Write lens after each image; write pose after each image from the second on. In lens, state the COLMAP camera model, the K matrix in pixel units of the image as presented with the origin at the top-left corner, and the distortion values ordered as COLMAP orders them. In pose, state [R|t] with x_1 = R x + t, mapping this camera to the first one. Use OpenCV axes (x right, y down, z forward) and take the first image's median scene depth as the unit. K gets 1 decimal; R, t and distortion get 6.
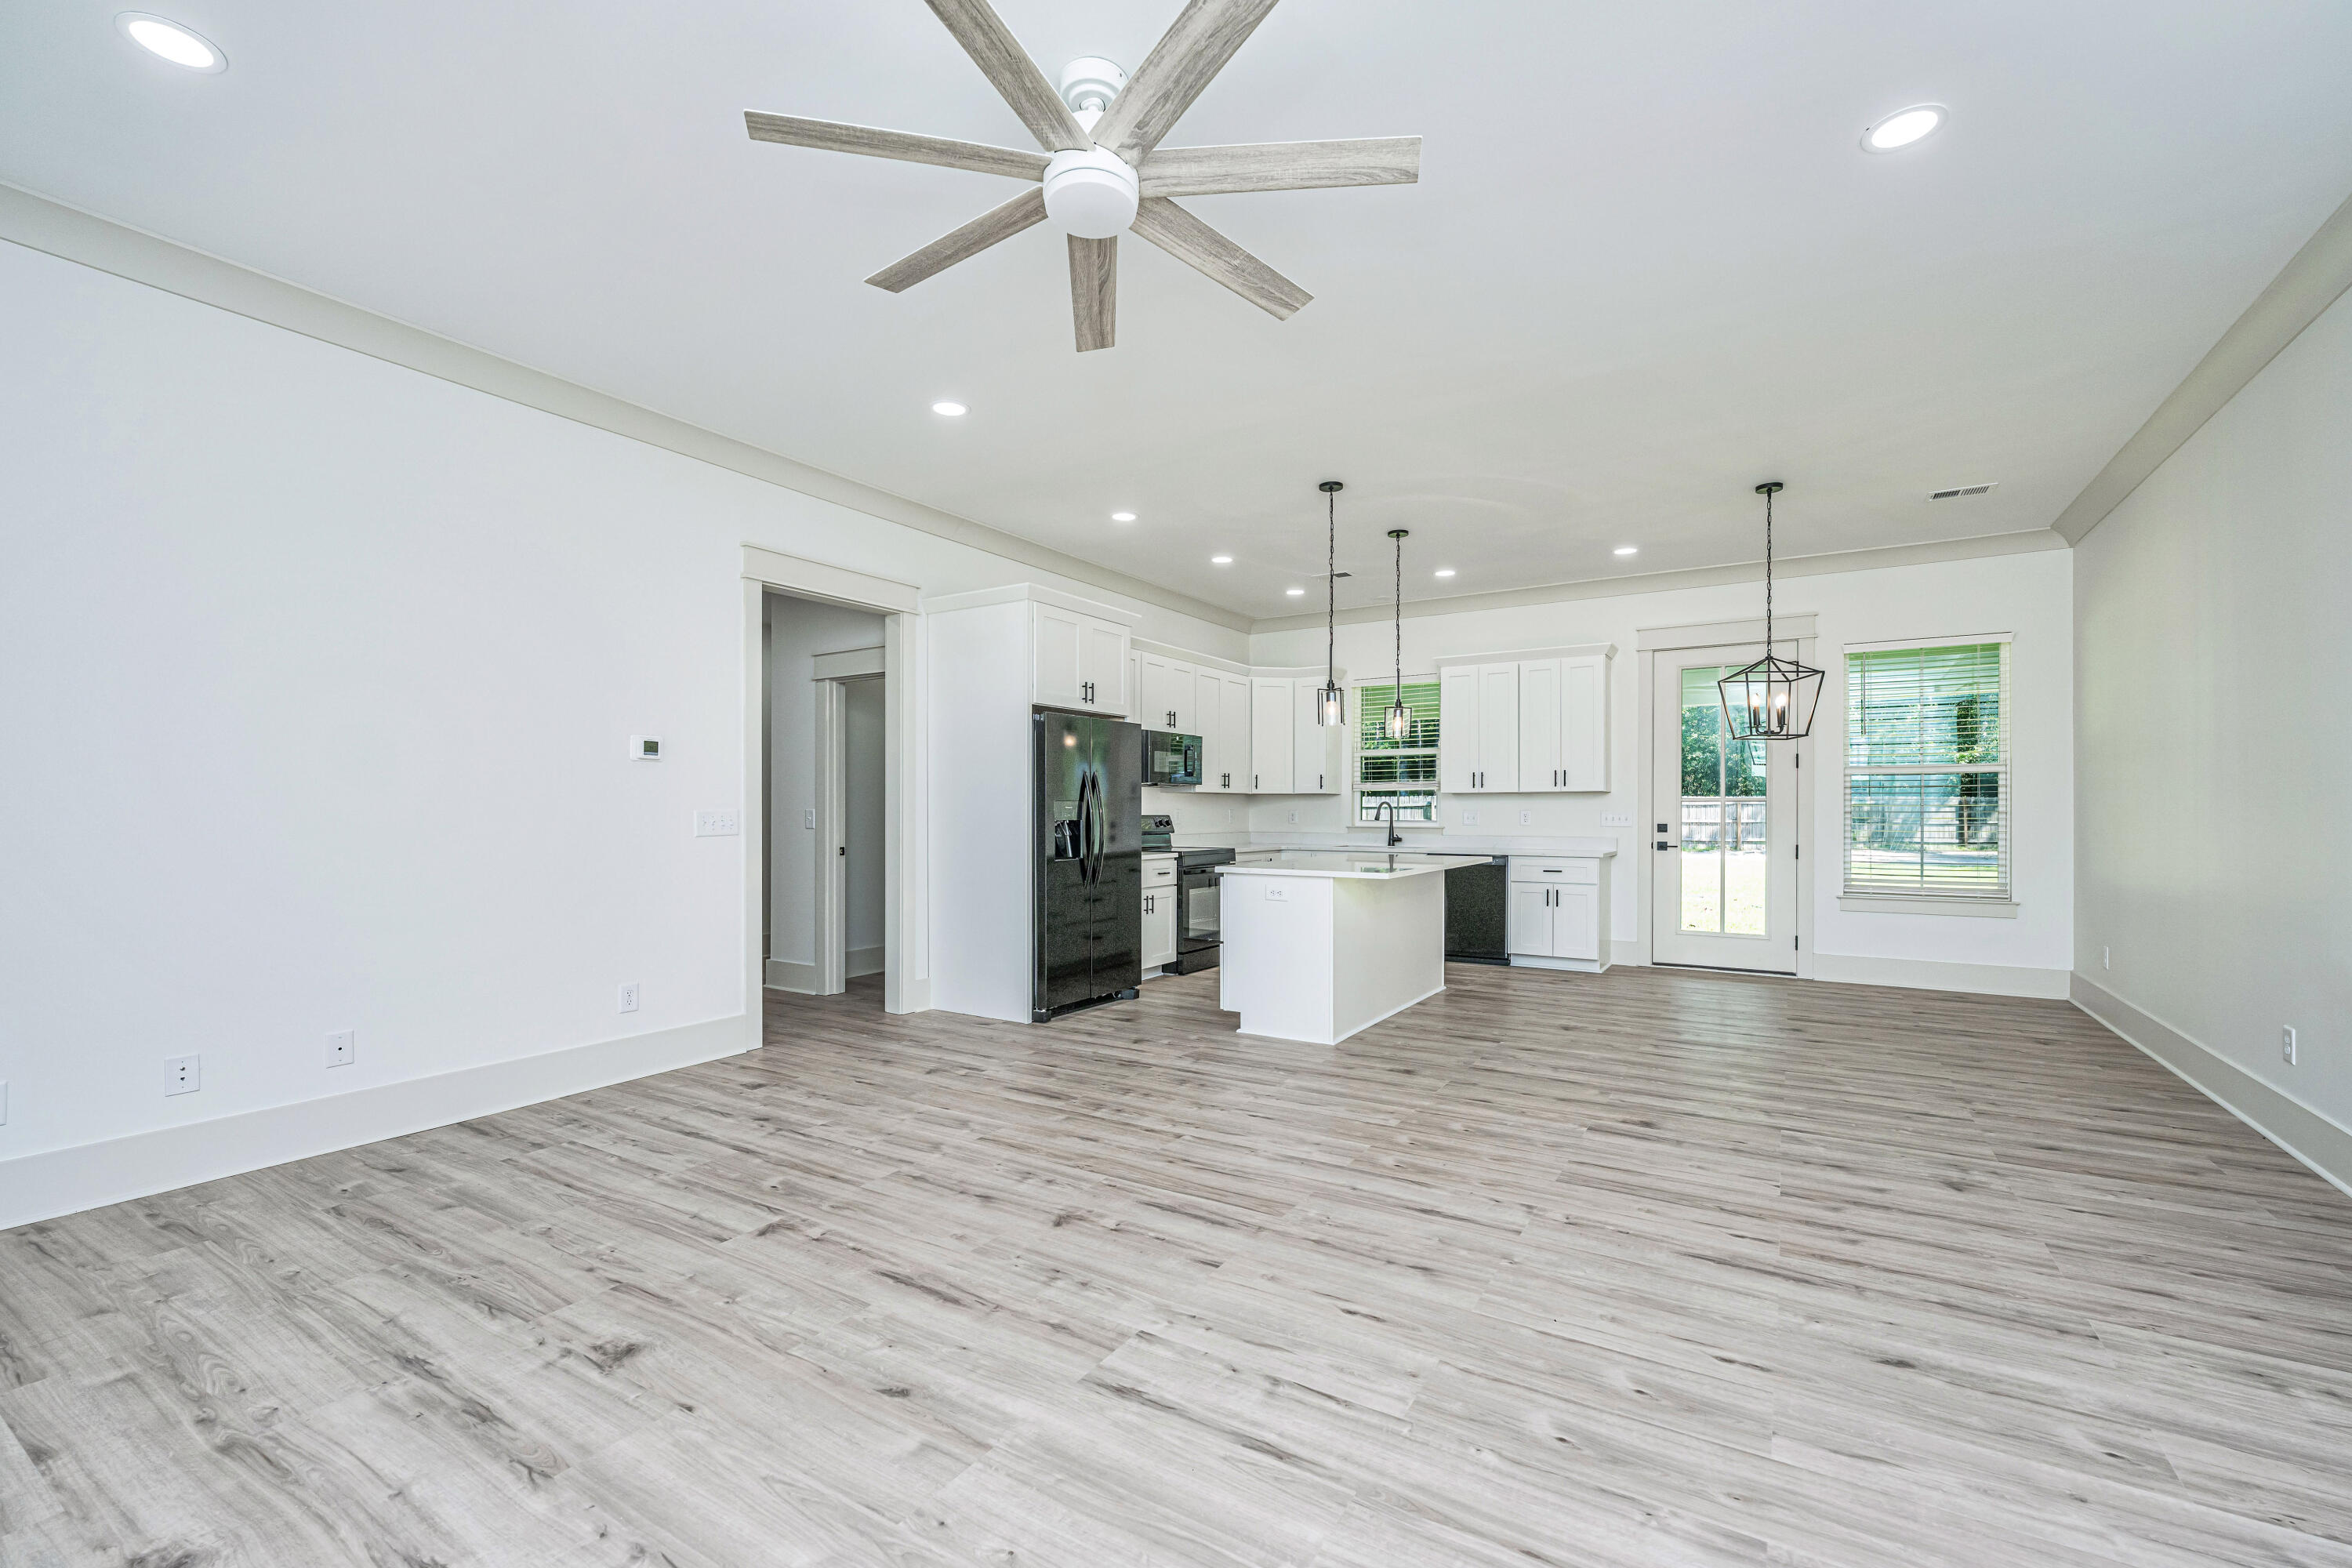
lens RADIAL K [[956.2, 0, 1242.0], [0, 956.2, 799.0], [0, 0, 1]] dist [-0.000564, 0.000582]
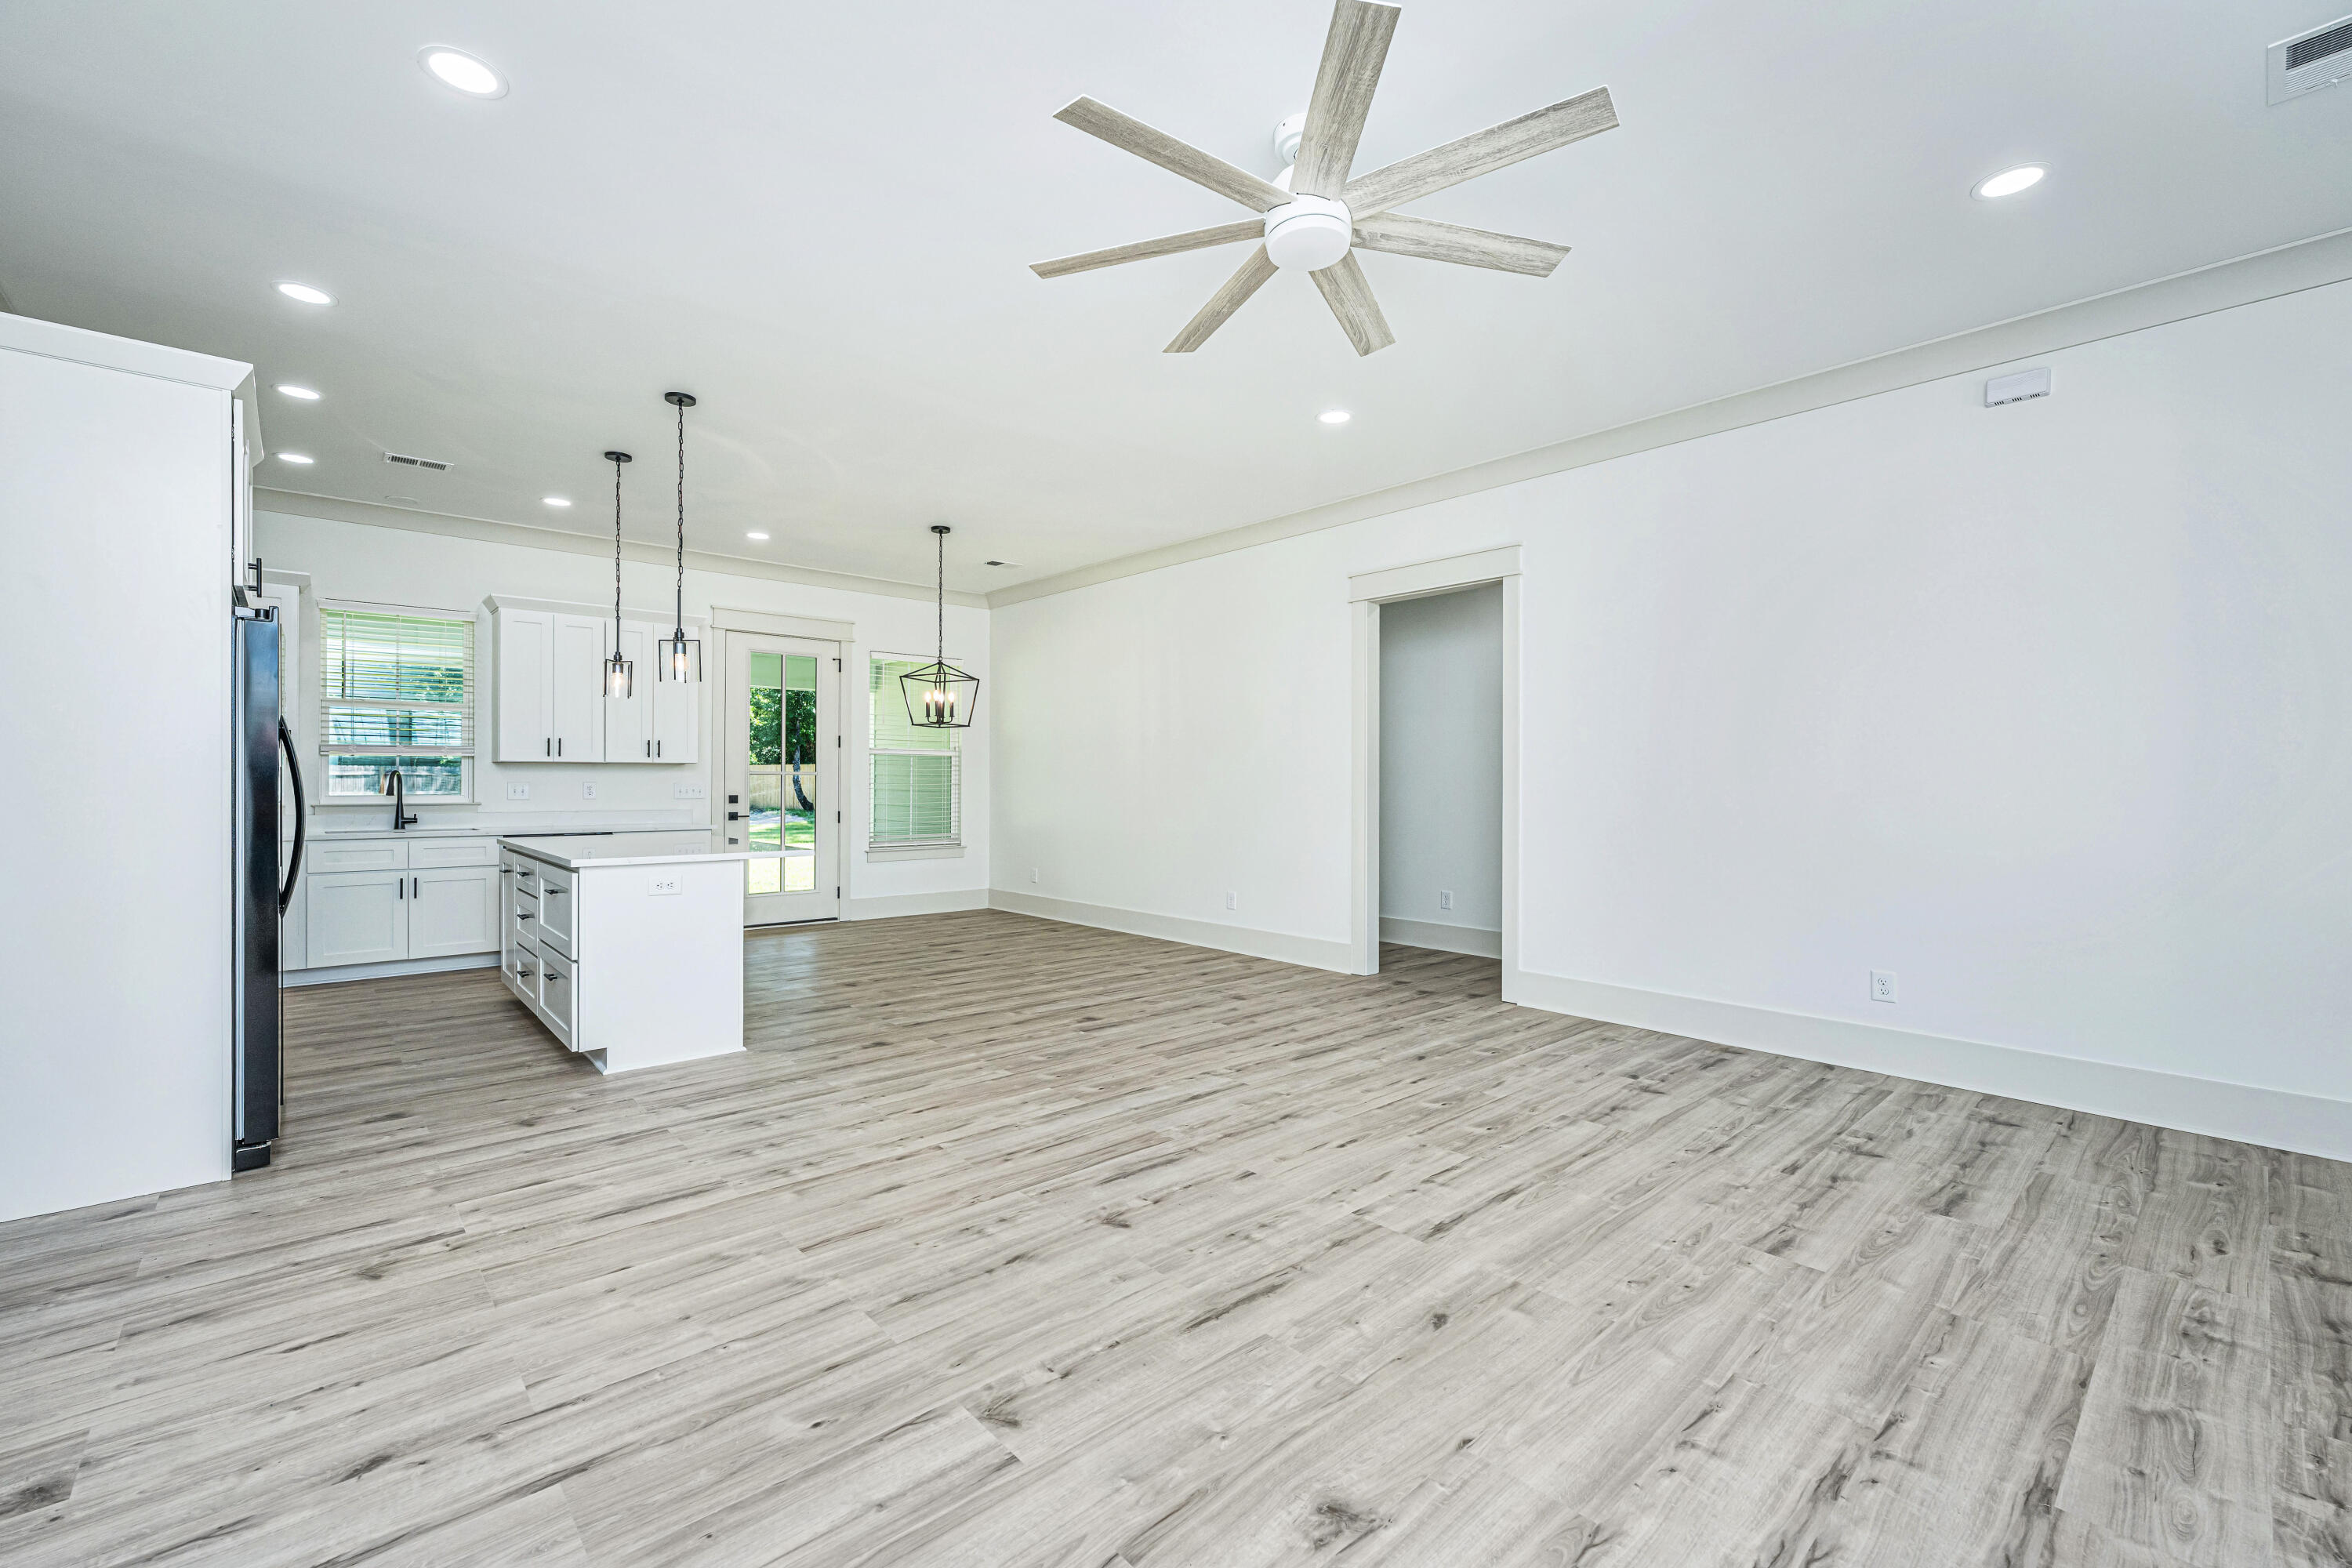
lens RADIAL K [[956.2, 0, 1088.4], [0, 956.2, 759.5], [0, 0, 1]] dist [-0.000564, 0.000582]
pose [[0.357469, 0.023493, 0.933629, -0.817079], [-0.010670, 0.999721, -0.021071, 0.009276], [-0.933864, -0.002429, 0.357620, 0.529727]]
